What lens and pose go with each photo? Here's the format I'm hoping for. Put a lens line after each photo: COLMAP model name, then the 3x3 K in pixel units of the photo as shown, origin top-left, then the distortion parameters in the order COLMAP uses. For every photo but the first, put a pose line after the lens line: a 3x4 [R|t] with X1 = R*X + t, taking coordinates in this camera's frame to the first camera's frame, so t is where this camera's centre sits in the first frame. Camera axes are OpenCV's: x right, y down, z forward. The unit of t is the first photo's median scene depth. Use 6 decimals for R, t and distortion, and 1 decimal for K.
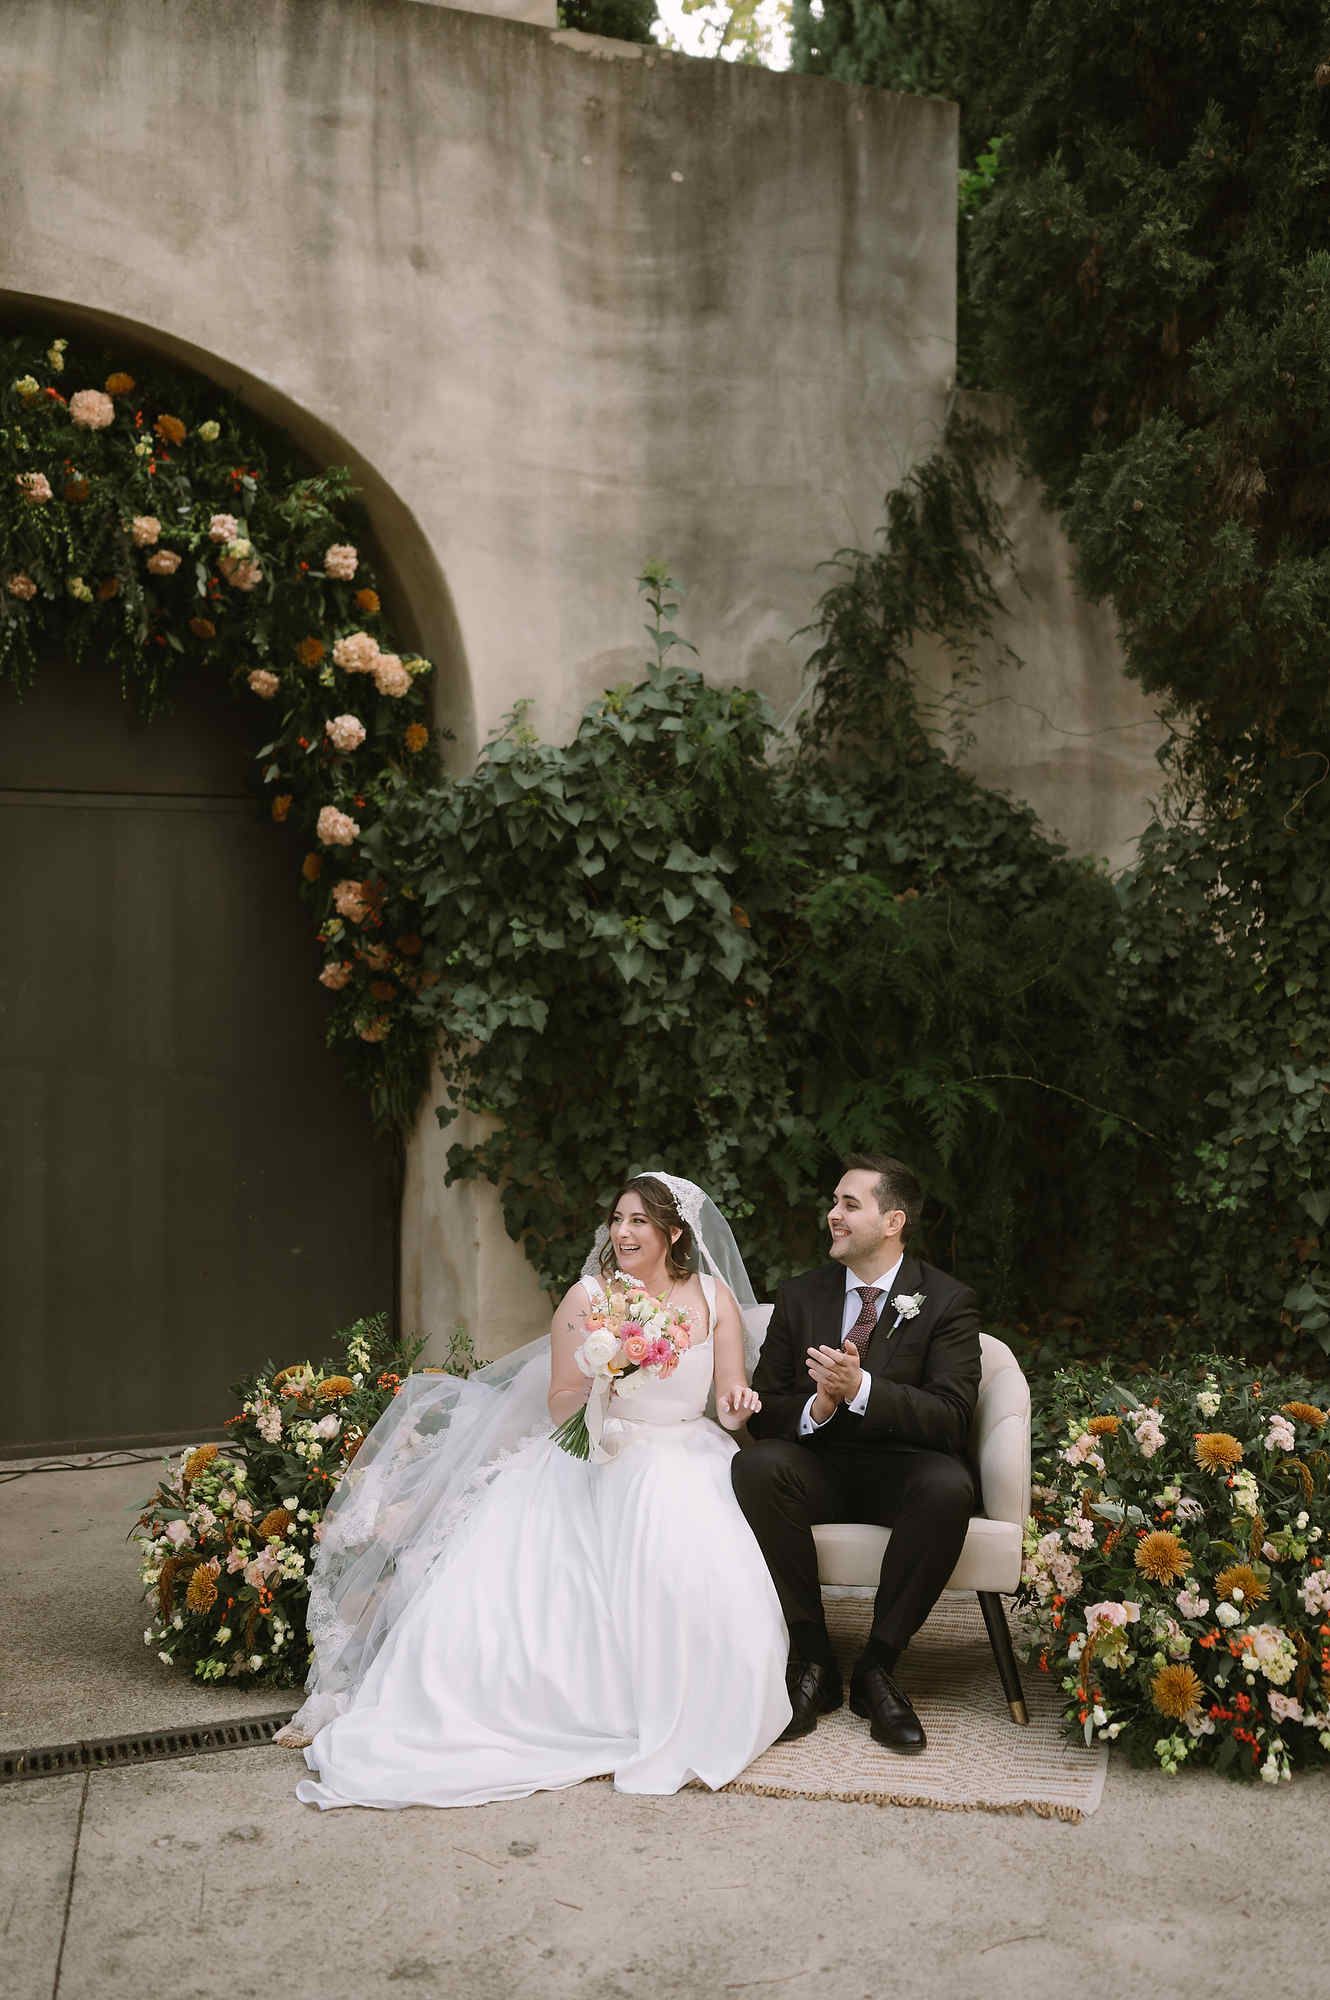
lens RADIAL K [[1878.6, 0, 665.0], [0, 1878.6, 1000.0], [0, 0, 1]] dist [-0.002885, 0.012209]
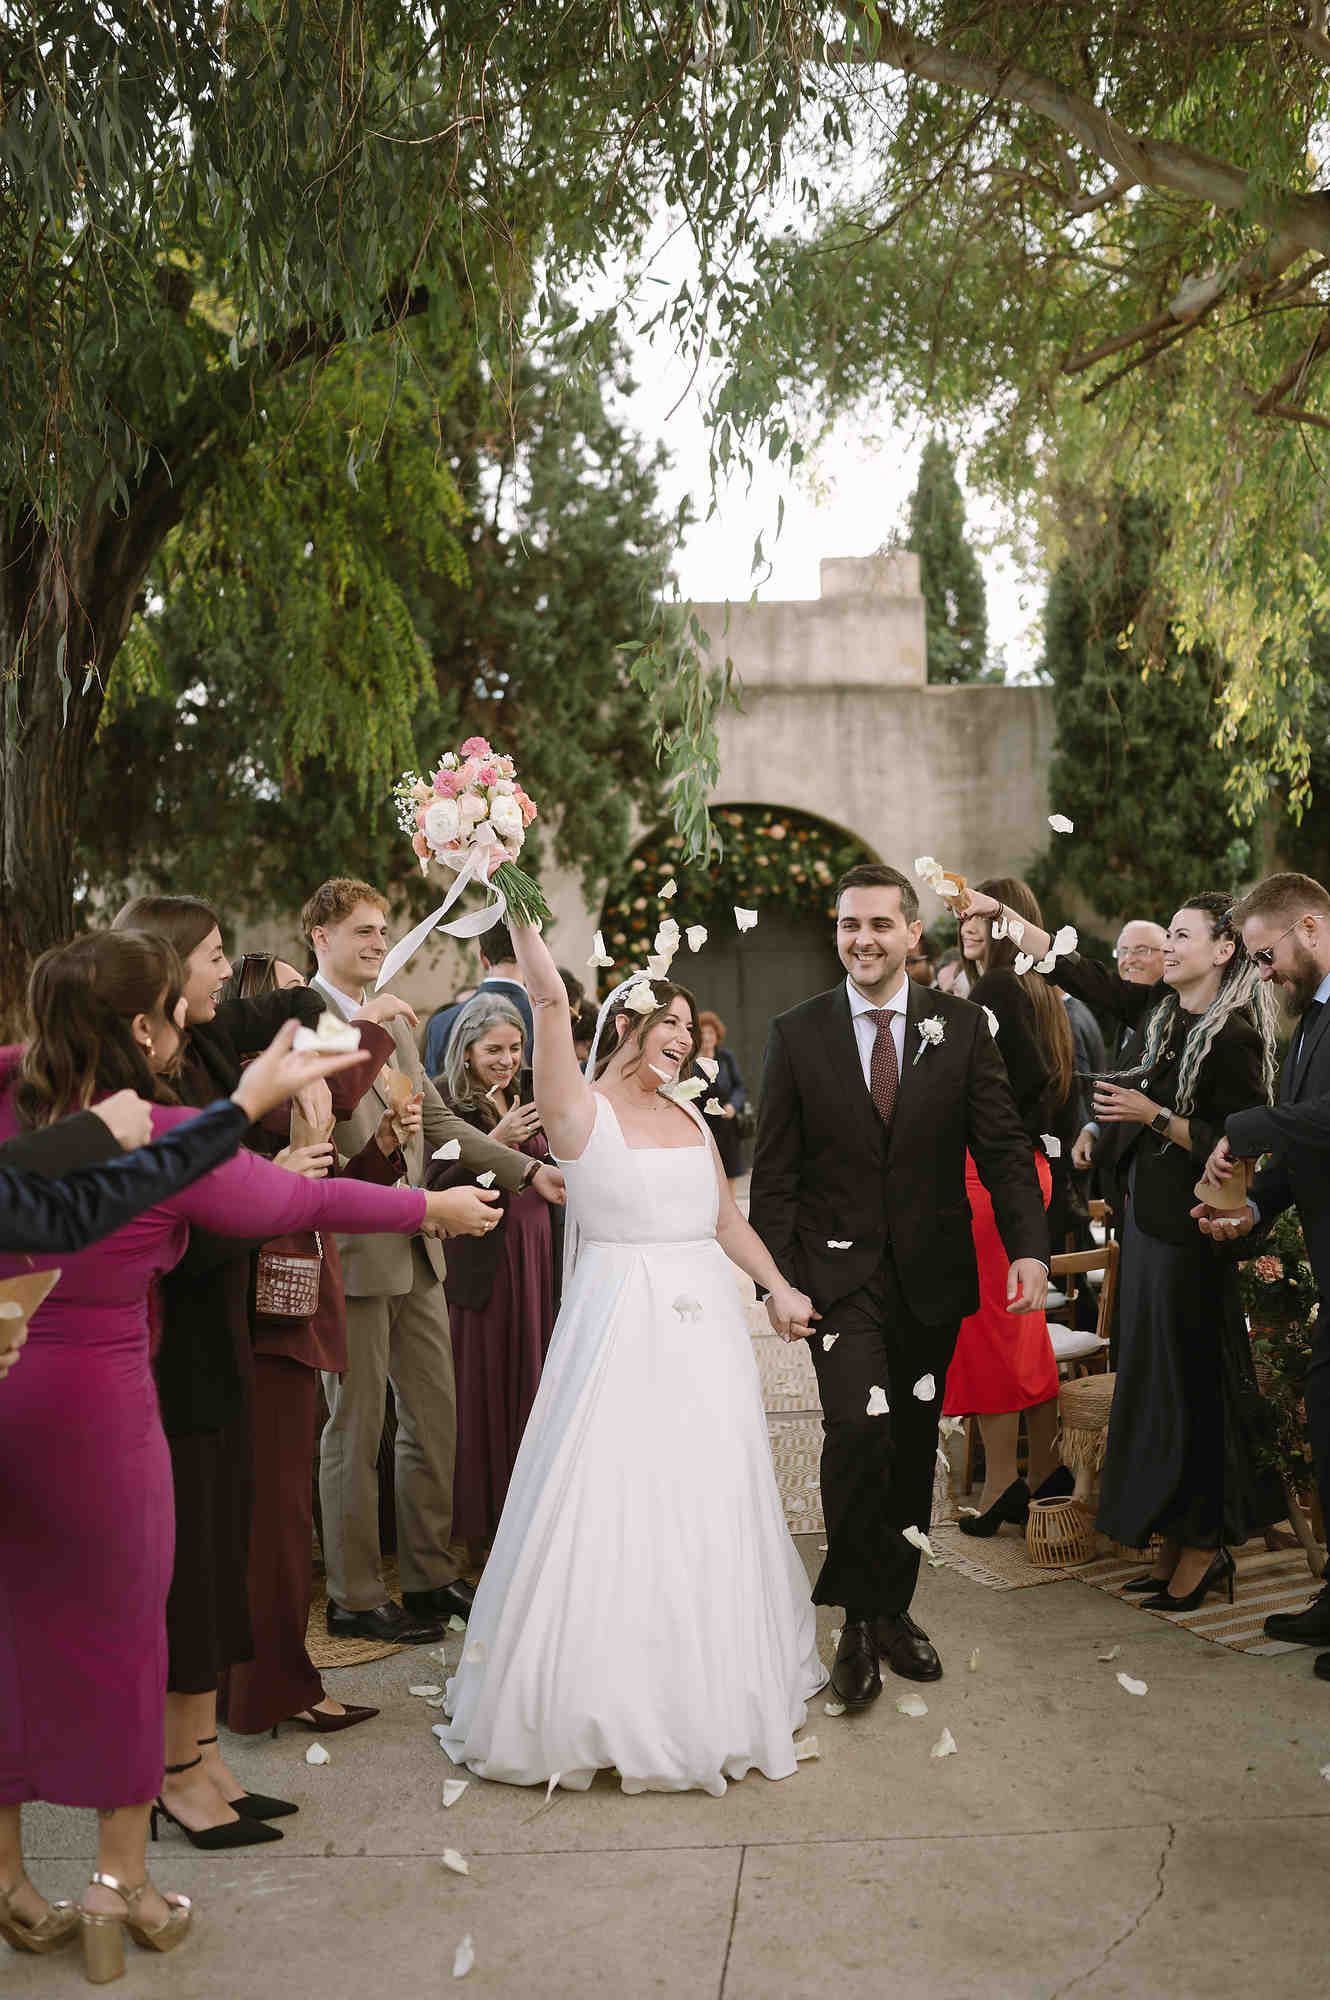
lens RADIAL K [[1878.6, 0, 665.0], [0, 1878.6, 1000.0], [0, 0, 1]] dist [-0.002885, 0.012209]
pose [[0.951180, -0.026173, -0.307524, 0.467388], [0.026129, 0.999649, -0.004262, -0.022842], [0.307528, -0.003981, 0.951531, -2.017368]]
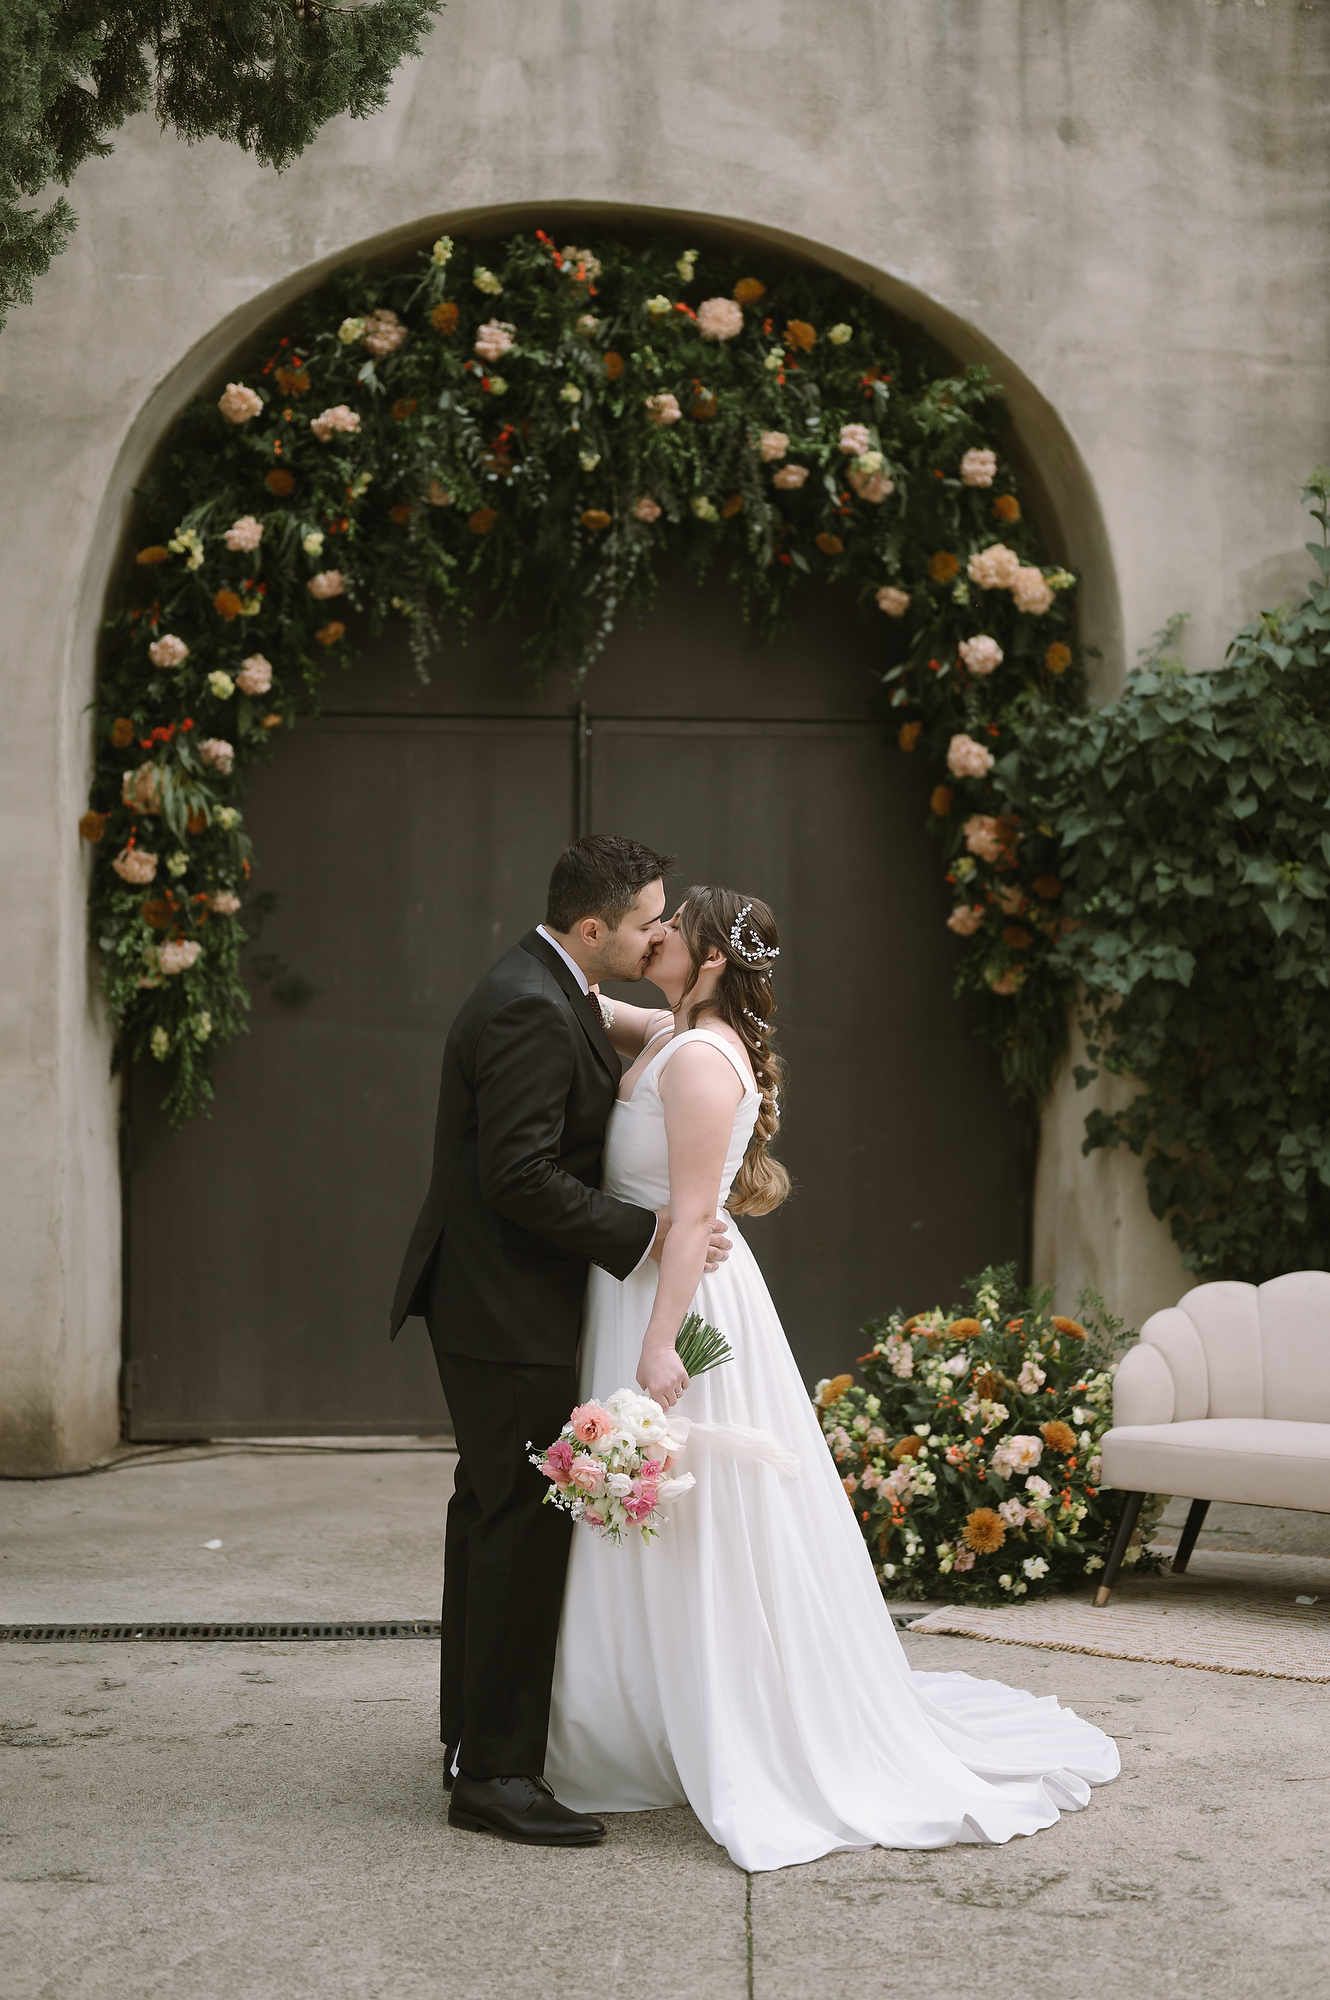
lens RADIAL K [[3084.6, 0, 700.4], [0, 3084.6, 959.9], [0, 0, 1]] dist [-0.006279, 0.051262]
pose [[0.968456, 0.015112, -0.248725, 0.074163], [-0.013884, 0.999881, 0.006691, -0.002197], [0.248796, -0.003026, 0.968551, -0.492518]]
